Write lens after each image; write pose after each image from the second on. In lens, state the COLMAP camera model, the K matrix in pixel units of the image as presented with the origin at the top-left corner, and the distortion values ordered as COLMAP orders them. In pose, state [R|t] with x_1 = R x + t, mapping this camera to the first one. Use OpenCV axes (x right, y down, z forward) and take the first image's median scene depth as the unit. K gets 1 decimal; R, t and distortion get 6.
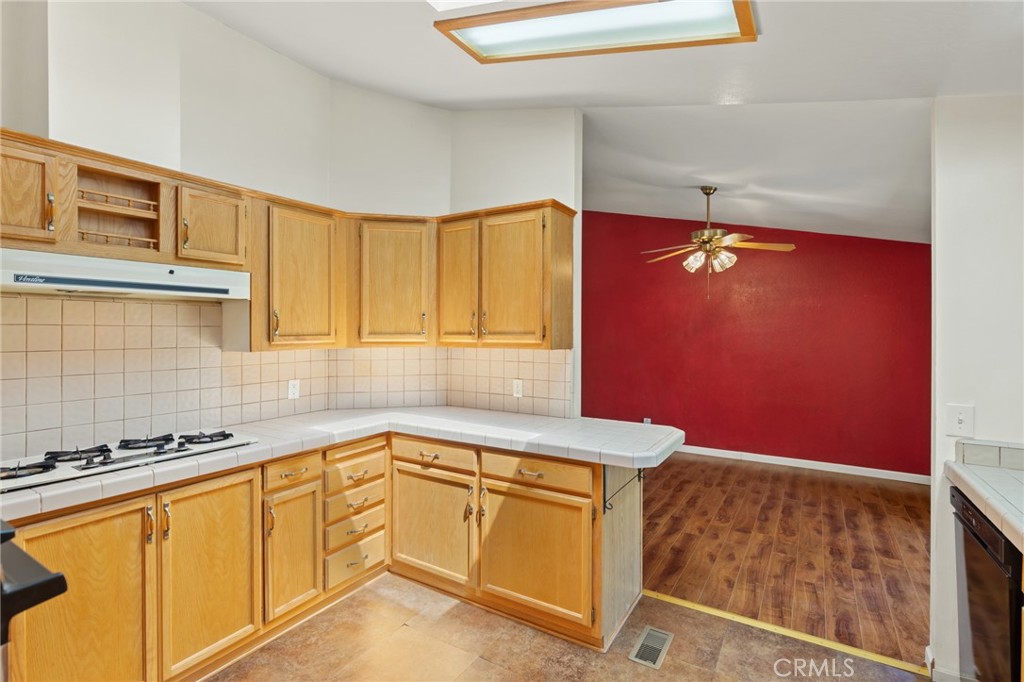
lens RADIAL K [[482.1, 0, 515.5], [0, 482.1, 336.1], [0, 0, 1]] dist [0.002802, 0.000389]
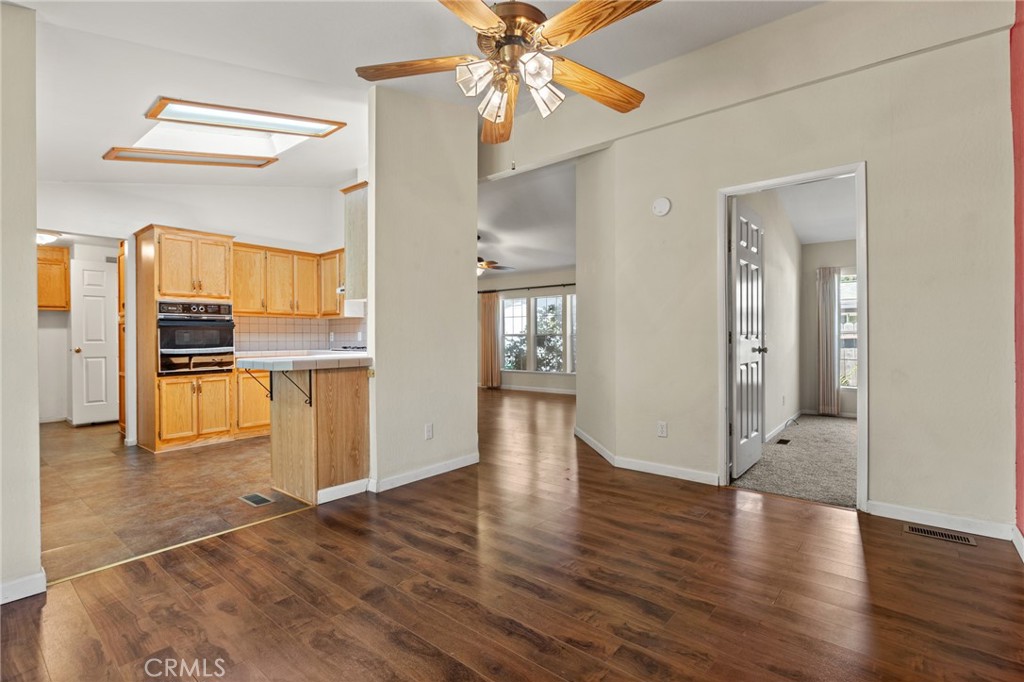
lens RADIAL K [[482.1, 0, 516.8], [0, 482.1, 342.8], [0, 0, 1]] dist [0.002802, 0.000389]
pose [[-0.143364, -0.000007, -0.989670, 1.209107], [-0.004732, 0.999989, 0.000678, 0.130928], [0.989659, 0.004781, -0.143362, 1.496699]]
